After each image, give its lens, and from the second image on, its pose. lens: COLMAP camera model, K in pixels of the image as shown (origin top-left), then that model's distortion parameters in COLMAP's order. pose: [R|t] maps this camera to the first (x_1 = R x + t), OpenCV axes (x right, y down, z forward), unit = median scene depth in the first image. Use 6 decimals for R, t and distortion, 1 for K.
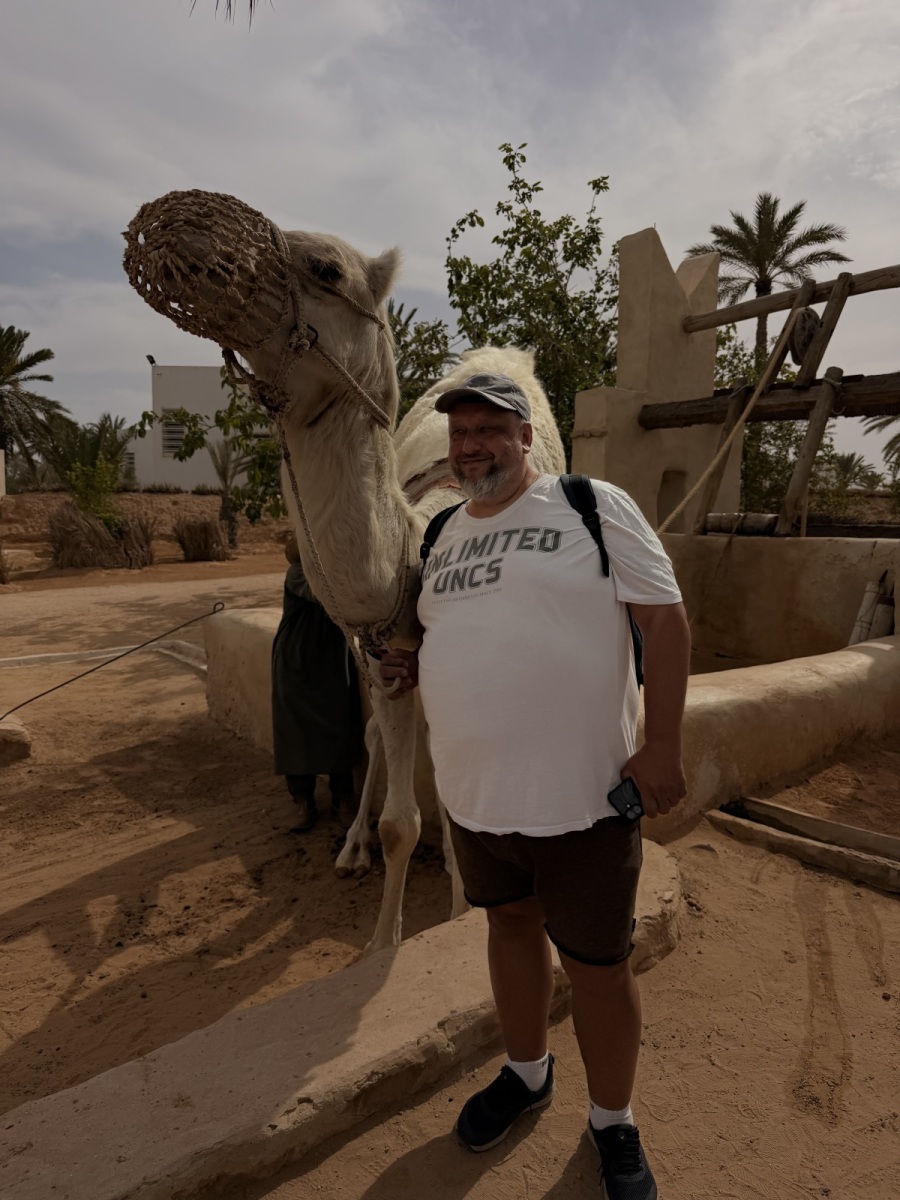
lens RADIAL K [[848.4, 0, 450.0], [0, 848.4, 600.0], [0, 0, 1]] dist [-0.002779, -0.003909]
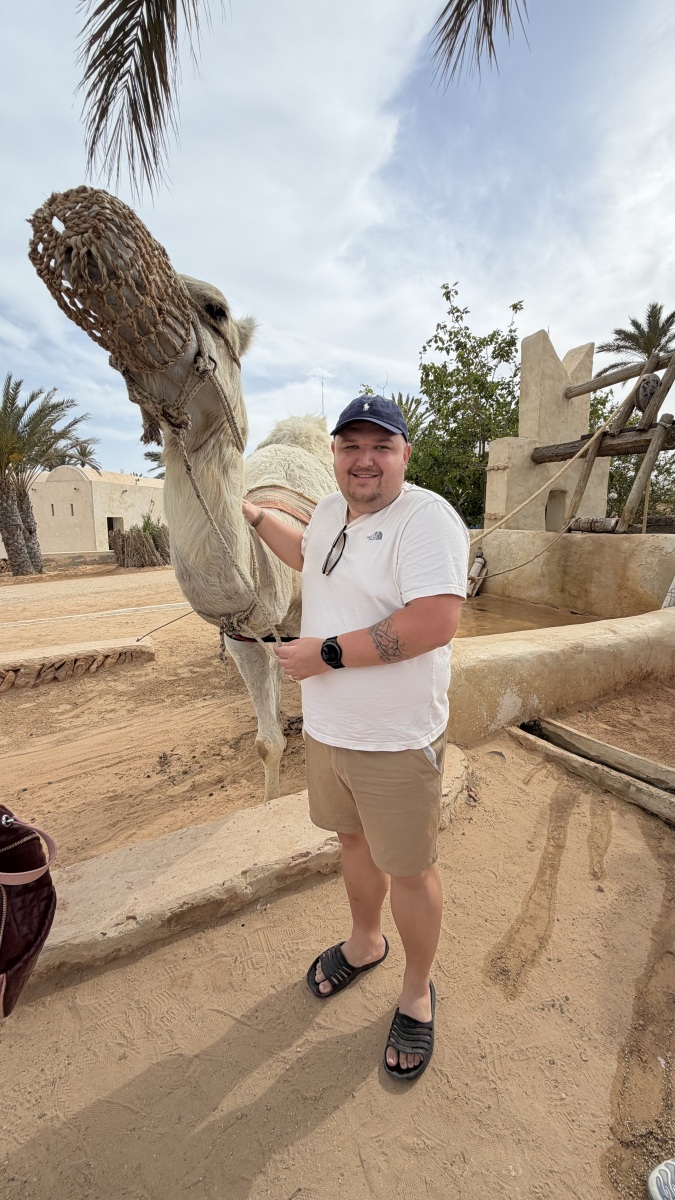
lens RADIAL K [[475.0, 0, 337.5], [0, 475.0, 600.0], [0, 0, 1]] dist [-0.000245, 0.000060]
pose [[0.973823, 0.017360, -0.226645, 0.133552], [-0.003384, 0.998076, 0.061907, -0.012123], [0.227284, -0.059520, 0.972008, 0.103065]]
